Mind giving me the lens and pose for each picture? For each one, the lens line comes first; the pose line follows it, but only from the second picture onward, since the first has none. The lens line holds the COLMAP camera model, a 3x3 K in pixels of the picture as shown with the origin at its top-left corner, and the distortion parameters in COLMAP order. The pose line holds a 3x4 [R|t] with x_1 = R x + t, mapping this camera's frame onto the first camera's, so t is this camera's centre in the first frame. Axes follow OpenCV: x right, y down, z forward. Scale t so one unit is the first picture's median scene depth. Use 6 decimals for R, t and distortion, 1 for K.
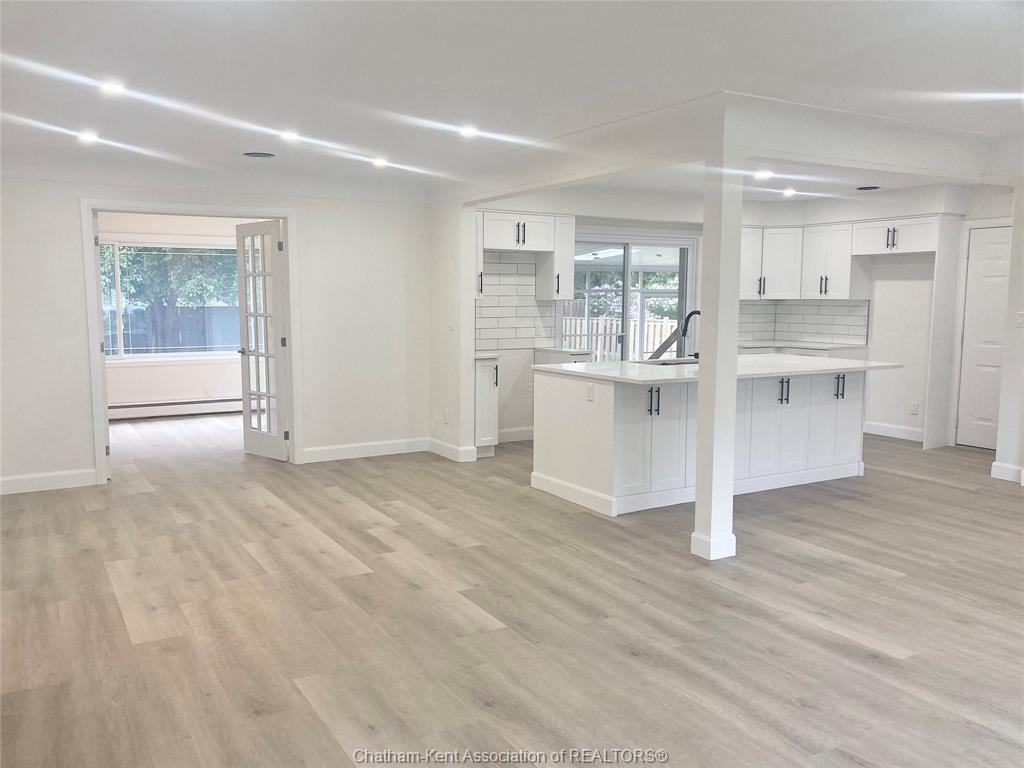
lens RADIAL K [[840.1, 0, 496.9], [0, 840.1, 389.2], [0, 0, 1]] dist [0.040069, -0.050000]
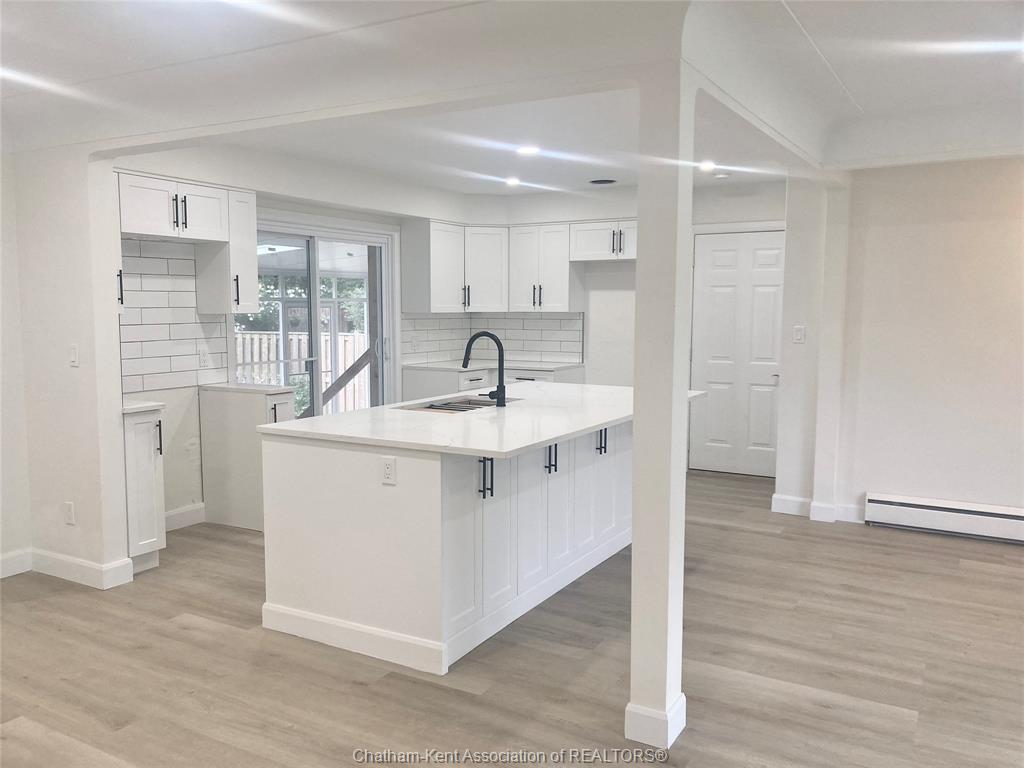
lens RADIAL K [[840.1, 0, 498.1], [0, 840.1, 387.5], [0, 0, 1]] dist [0.040069, -0.050000]
pose [[0.870309, -0.049161, 0.490047, -0.113653], [0.054631, 0.998502, 0.003146, -0.054204], [-0.489467, 0.024034, 0.871690, 0.438462]]
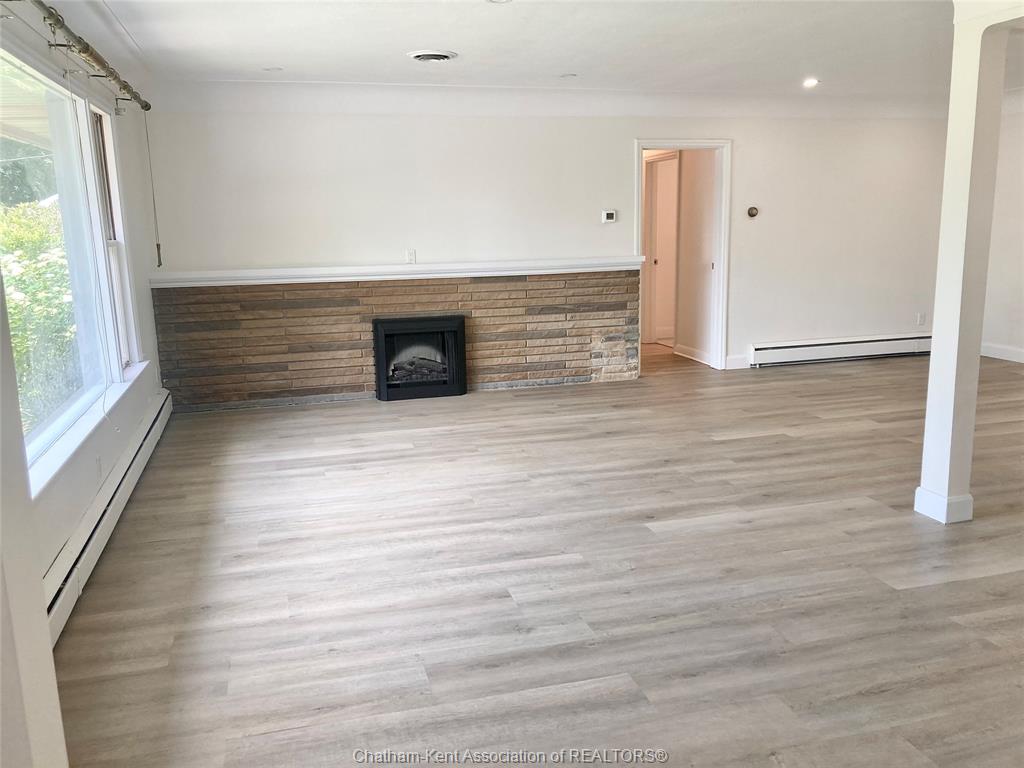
lens RADIAL K [[840.1, 0, 500.0], [0, 840.1, 373.5], [0, 0, 1]] dist [0.040069, -0.050000]
pose [[-0.259029, 0.182566, -0.948458, 0.982605], [-0.083212, 0.974105, 0.210228, -0.072434], [0.962278, 0.133378, -0.237130, 0.644028]]
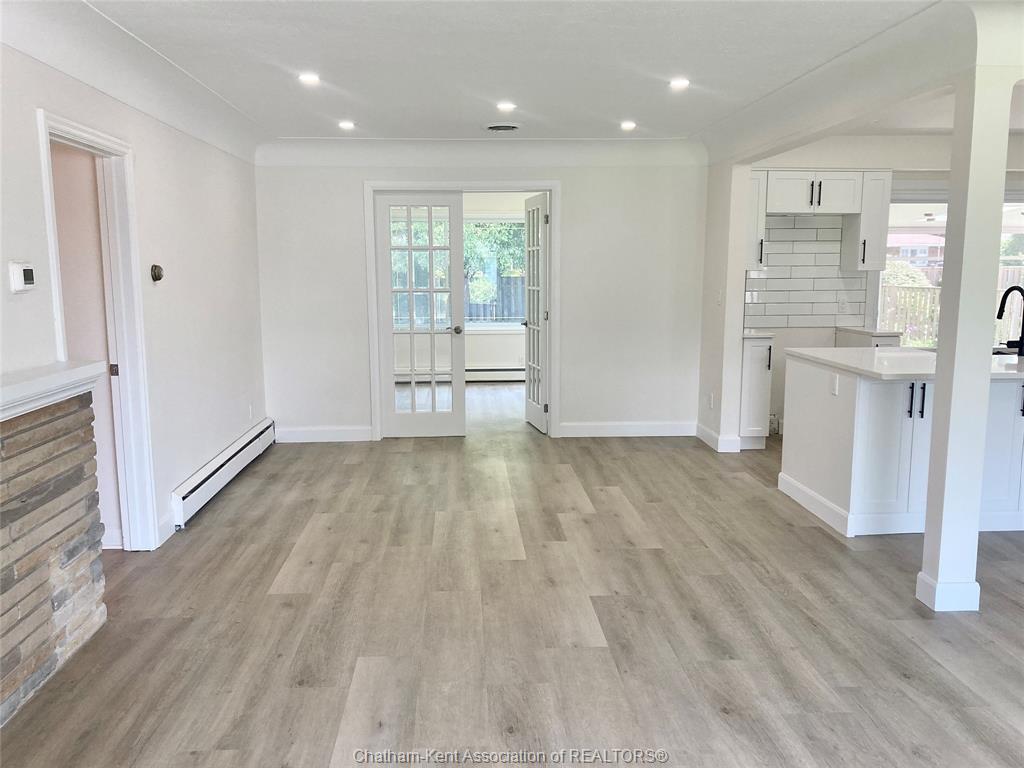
lens RADIAL K [[840.1, 0, 499.9], [0, 840.1, 388.4], [0, 0, 1]] dist [0.040069, -0.050000]
pose [[0.890017, 0.060750, -0.451862, 0.196554], [-0.044621, 0.997932, 0.046278, -0.016429], [0.453738, -0.021025, 0.890887, 0.108951]]
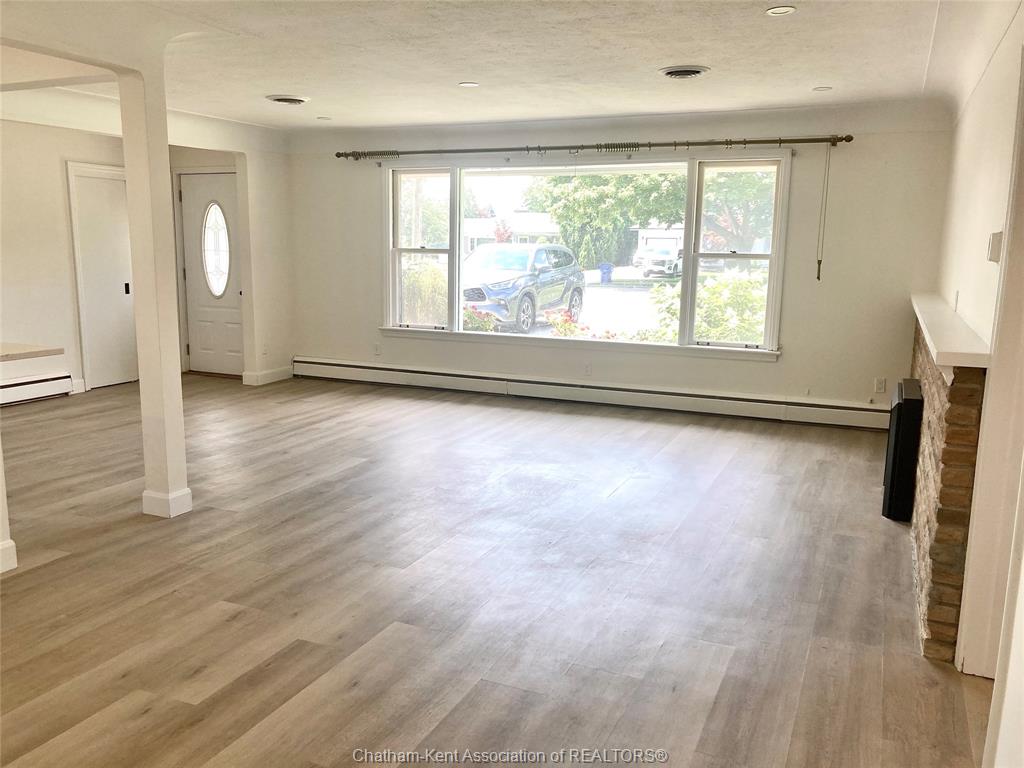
lens RADIAL K [[840.1, 0, 512.4], [0, 840.1, 378.1], [0, 0, 1]] dist [0.040069, -0.050000]
pose [[-0.590760, -0.138044, 0.794951, -0.596401], [0.074768, 0.971650, 0.224291, -0.112315], [-0.803376, 0.191939, -0.563691, 1.019559]]
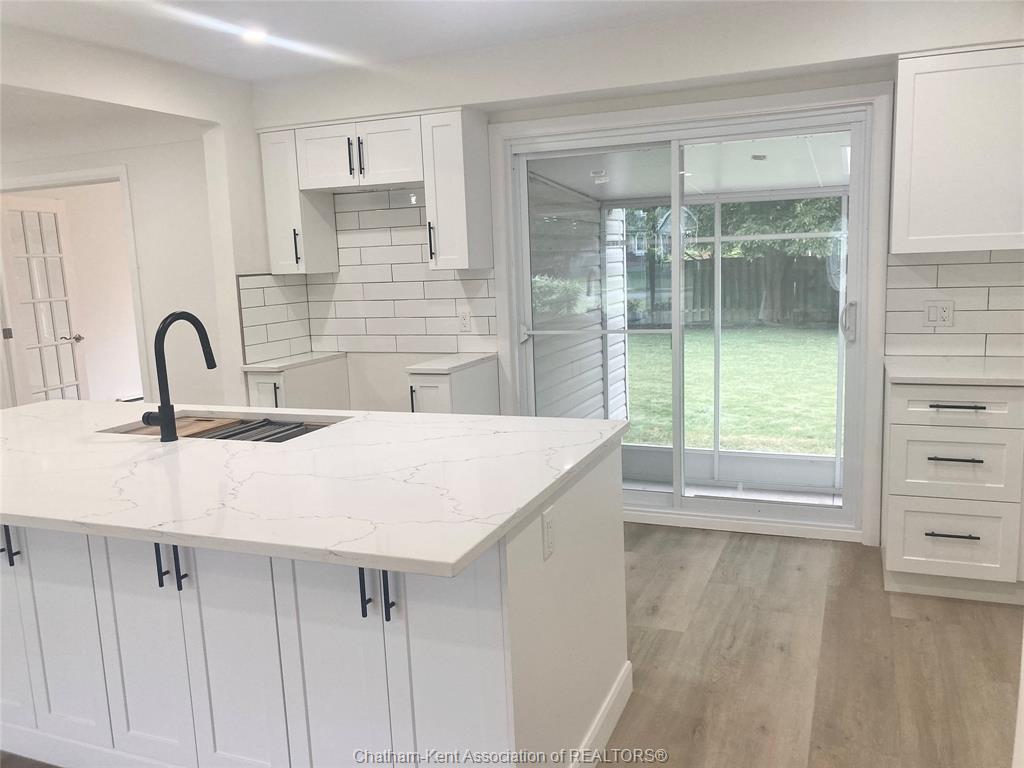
lens RADIAL K [[840.1, 0, 497.3], [0, 840.1, 396.1], [0, 0, 1]] dist [0.040069, -0.050000]
pose [[0.596300, 0.105267, -0.795830, 0.769042], [-0.044933, 0.994188, 0.097836, -0.114058], [0.801503, -0.022580, 0.597564, 0.999320]]
